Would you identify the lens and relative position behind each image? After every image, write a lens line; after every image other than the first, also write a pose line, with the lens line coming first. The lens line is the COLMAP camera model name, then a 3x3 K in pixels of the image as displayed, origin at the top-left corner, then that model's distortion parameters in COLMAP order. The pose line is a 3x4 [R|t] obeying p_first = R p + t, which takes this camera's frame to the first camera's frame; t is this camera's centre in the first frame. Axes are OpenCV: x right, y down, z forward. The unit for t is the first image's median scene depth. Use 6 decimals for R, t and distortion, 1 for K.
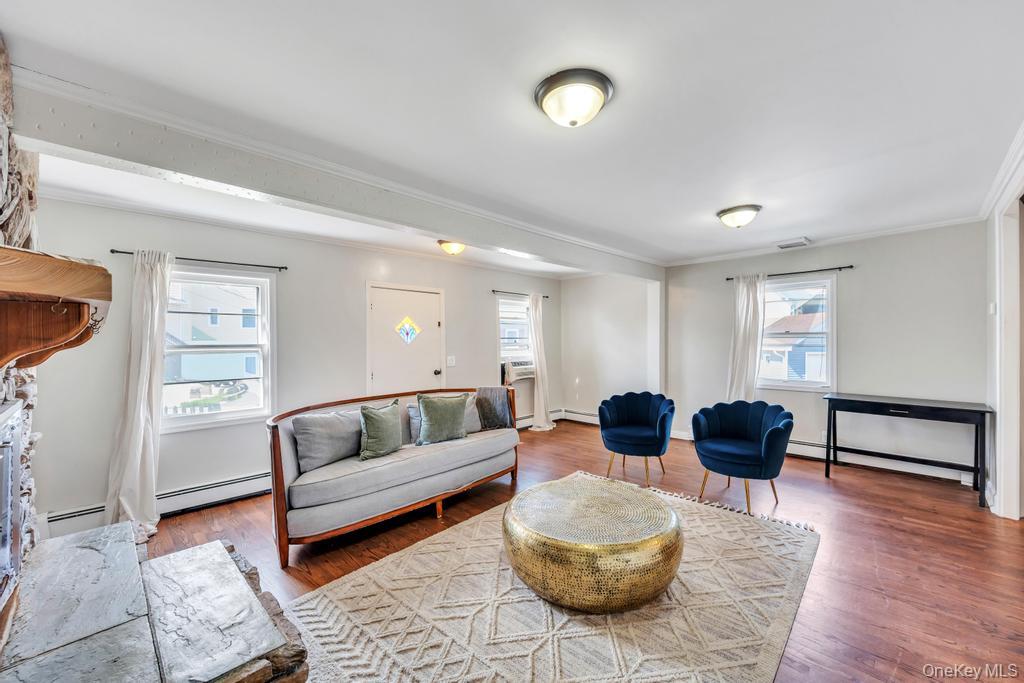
lens RADIAL K [[400.3, 0, 510.9], [0, 400.3, 338.2], [0, 0, 1]] dist [-0.002297, -0.000242]
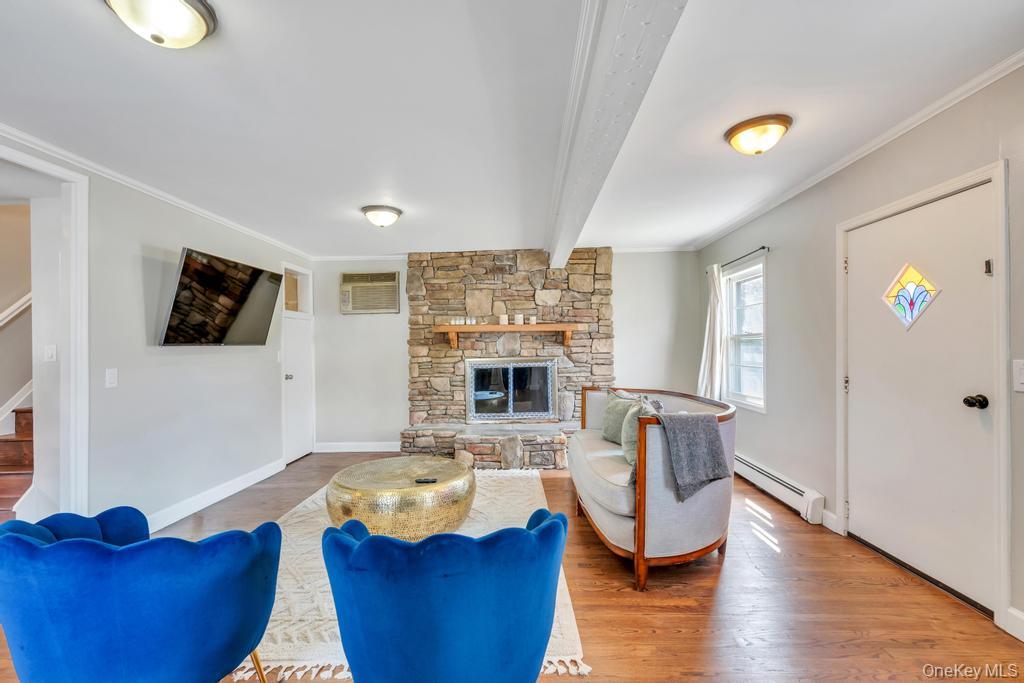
lens RADIAL K [[446.7, 0, 507.3], [0, 446.7, 339.1], [0, 0, 1]] dist [-0.002159, -0.000188]
pose [[-0.734843, 0.006539, -0.678206, 0.432859], [0.027381, 0.999424, -0.020032, 0.026566], [0.677685, -0.033290, -0.734599, 1.085344]]
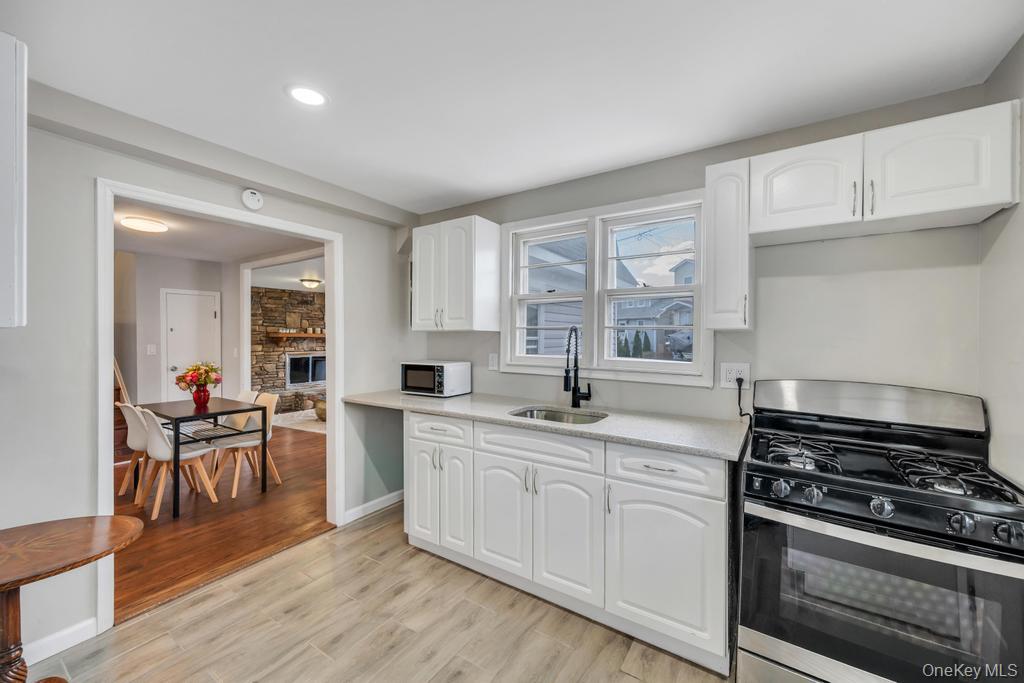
lens RADIAL K [[407.1, 0, 510.1], [0, 407.1, 337.7], [0, 0, 1]] dist [-0.001802, -0.000124]
pose [[0.199785, 0.005049, -0.979827, 1.684748], [0.010701, 0.999916, 0.007335, -0.016134], [0.979781, -0.011950, 0.199714, 0.780148]]
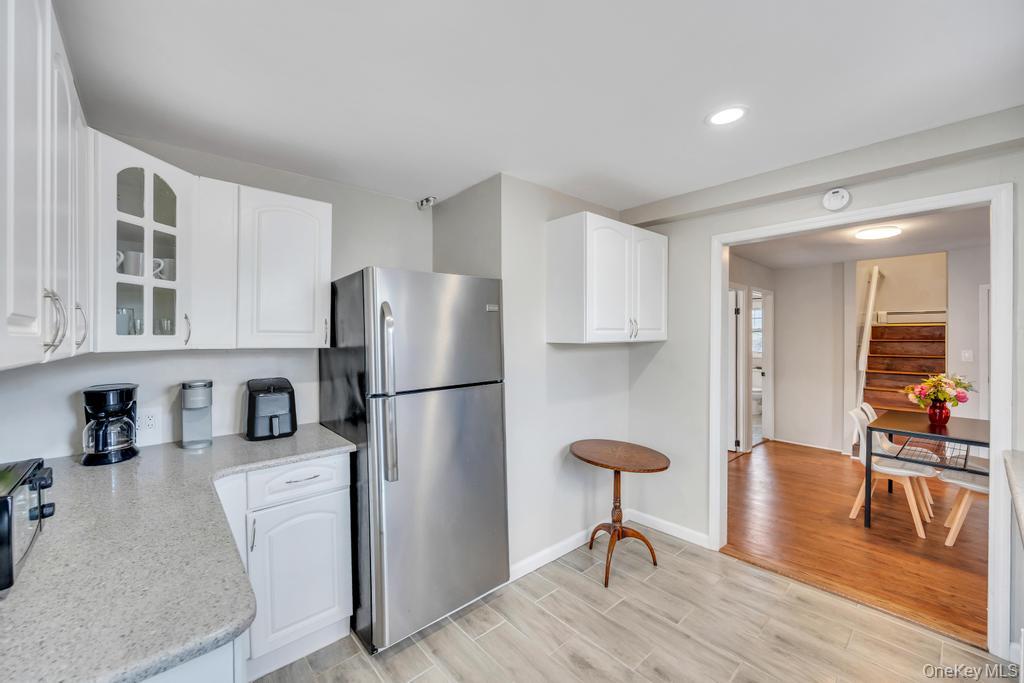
lens RADIAL K [[406.0, 0, 513.5], [0, 406.0, 333.8], [0, 0, 1]] dist [-0.001814, -0.000028]
pose [[-0.998771, -0.000785, 0.049565, 1.463327], [-0.001073, 0.999983, -0.005779, -0.030696], [-0.049560, -0.005825, -0.998754, 1.059915]]
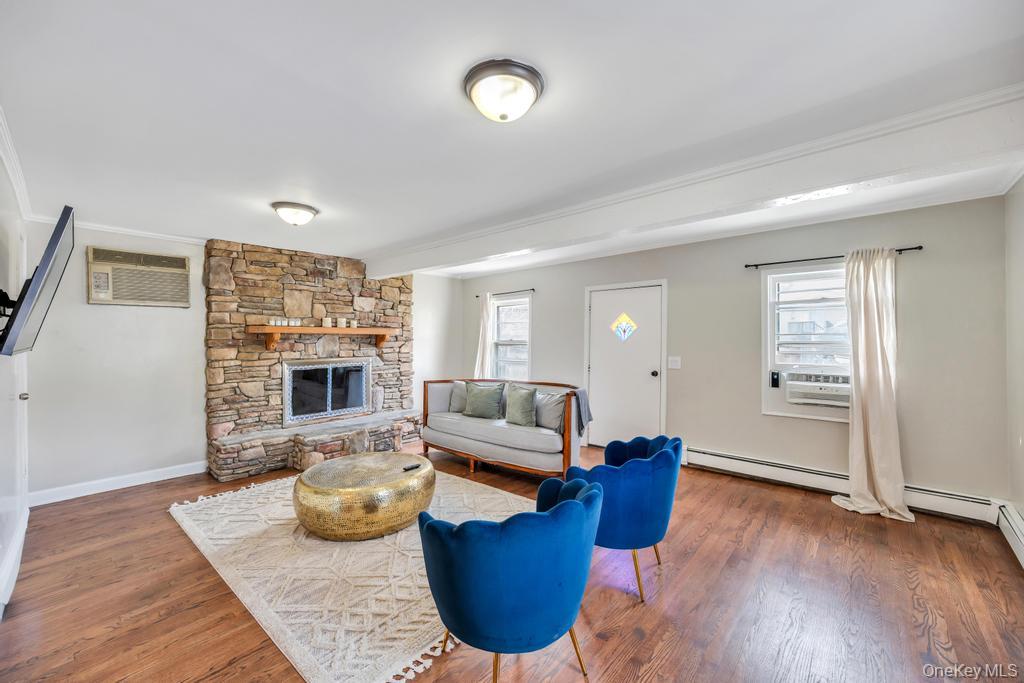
lens RADIAL K [[400.3, 0, 510.9], [0, 400.3, 338.2], [0, 0, 1]] dist [-0.002297, -0.000242]
pose [[0.044510, 0.006613, -0.998987, 0.746717], [0.012279, 0.999899, 0.007166, -0.004954], [0.998933, -0.012585, 0.044424, 0.688480]]
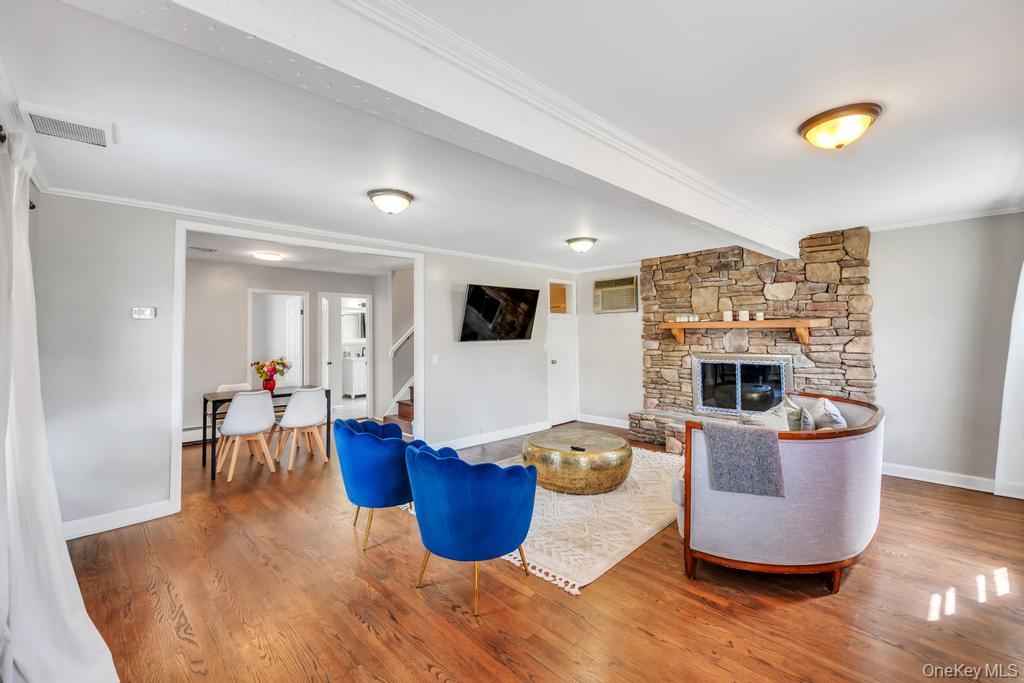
lens RADIAL K [[427.5, 0, 513.3], [0, 427.5, 316.8], [0, 0, 1]] dist [-0.000391, 0.000094]
pose [[-0.999758, 0.016700, 0.014353, 0.204480], [0.015963, 0.998620, -0.050037, 0.002312], [-0.015169, -0.049795, -0.998644, 1.347371]]
